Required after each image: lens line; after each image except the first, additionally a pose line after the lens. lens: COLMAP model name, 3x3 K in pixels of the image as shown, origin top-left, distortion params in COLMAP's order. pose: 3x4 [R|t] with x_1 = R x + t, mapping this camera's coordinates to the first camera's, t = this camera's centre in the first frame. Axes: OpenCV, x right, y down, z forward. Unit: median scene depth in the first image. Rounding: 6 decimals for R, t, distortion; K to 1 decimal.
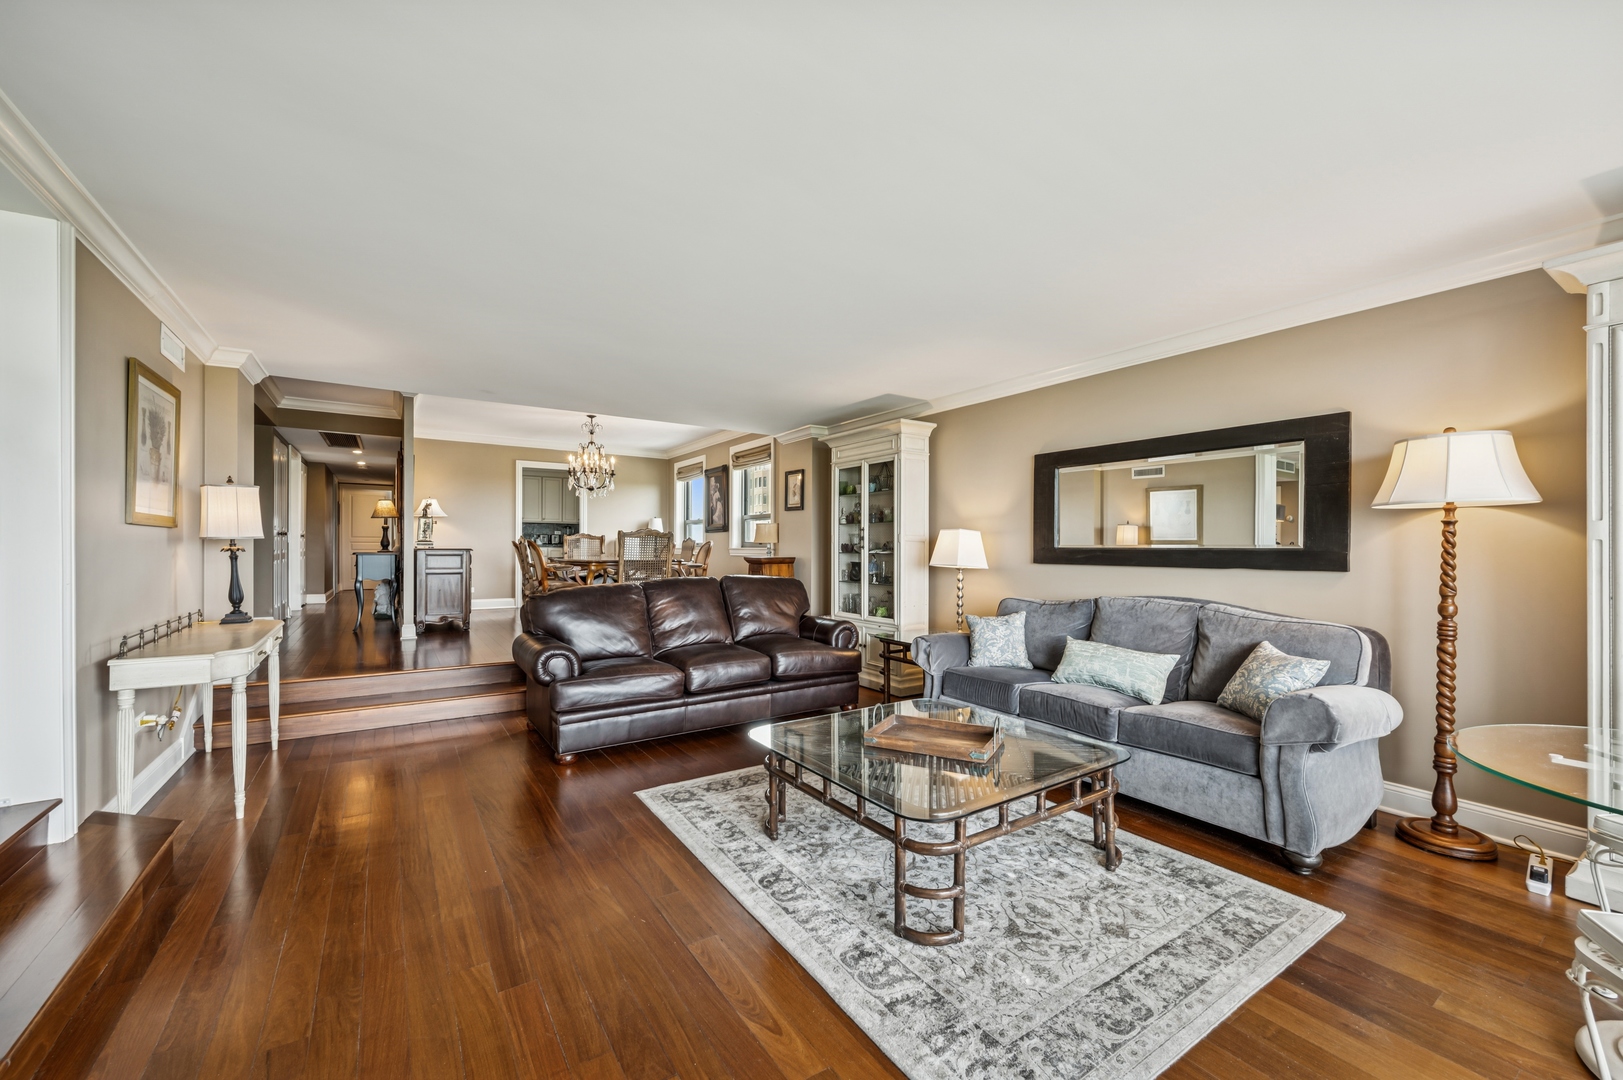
lens RADIAL K [[648.3, 0, 811.7], [0, 648.3, 548.4], [0, 0, 1]] dist [0.000819, -0.001152]
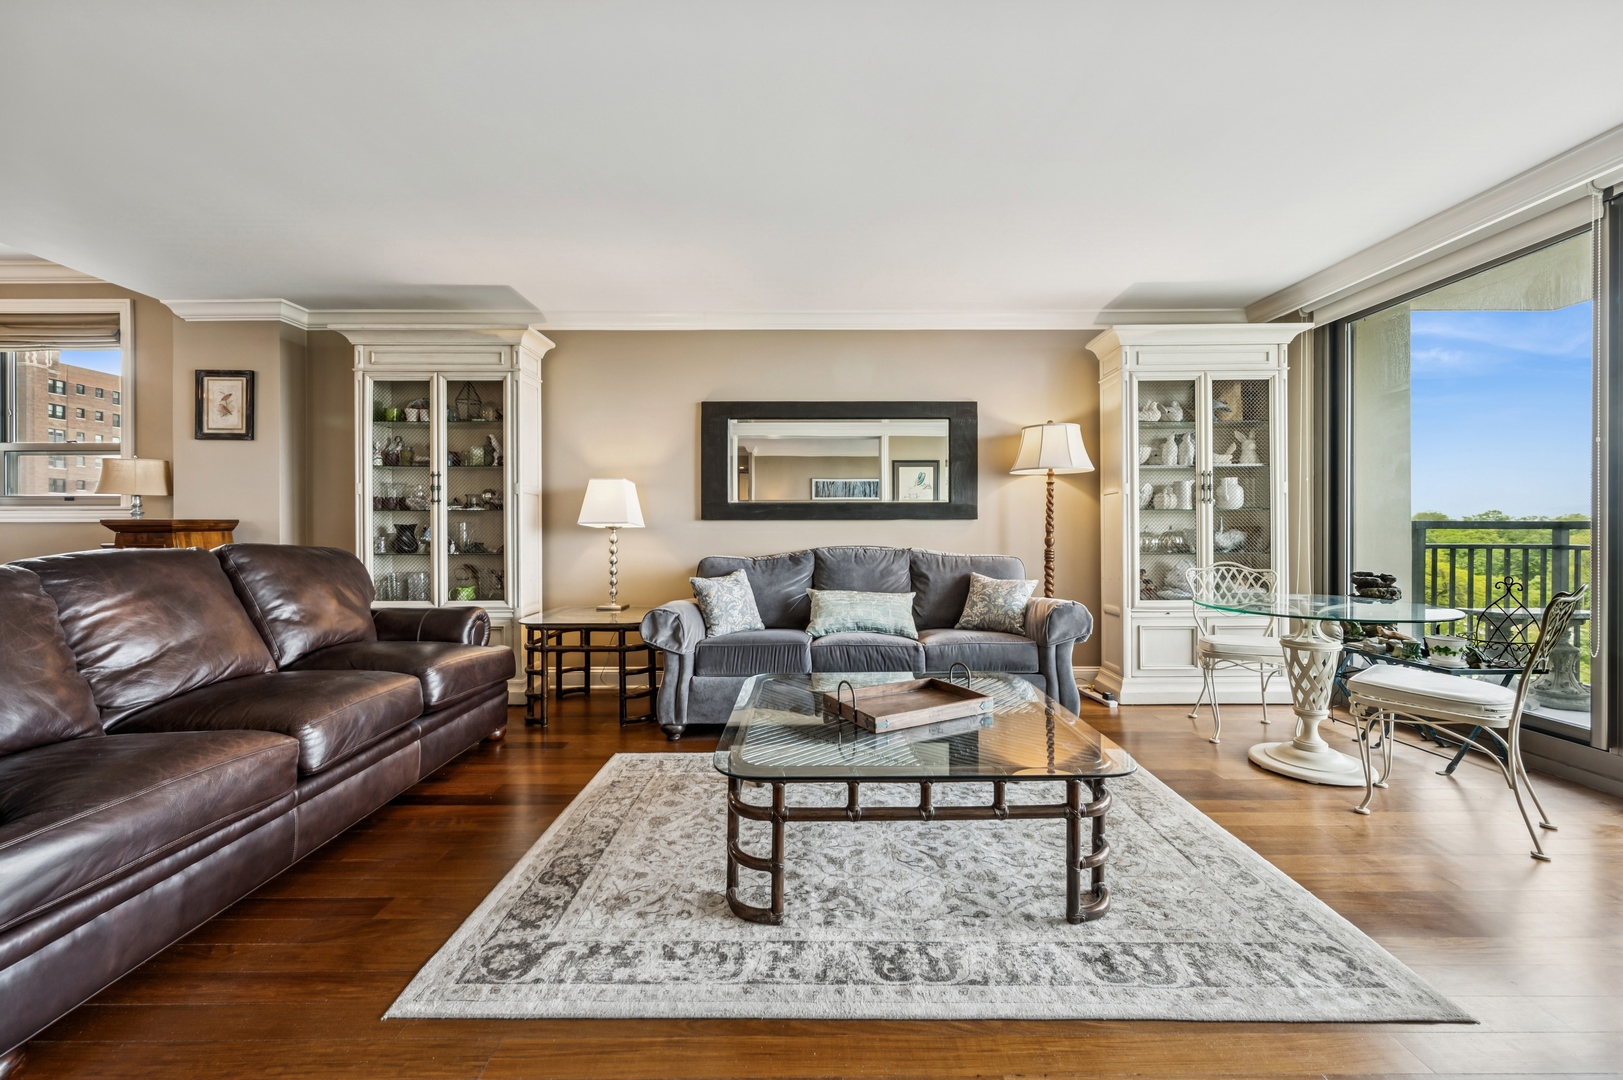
lens RADIAL K [[648.3, 0, 818.1], [0, 648.3, 531.9], [0, 0, 1]] dist [0.000819, -0.001152]
pose [[0.547006, -0.010679, 0.837060, -0.395874], [0.006290, 0.999943, 0.008646, 0.039083], [-0.837105, 0.000535, 0.547042, 0.427516]]
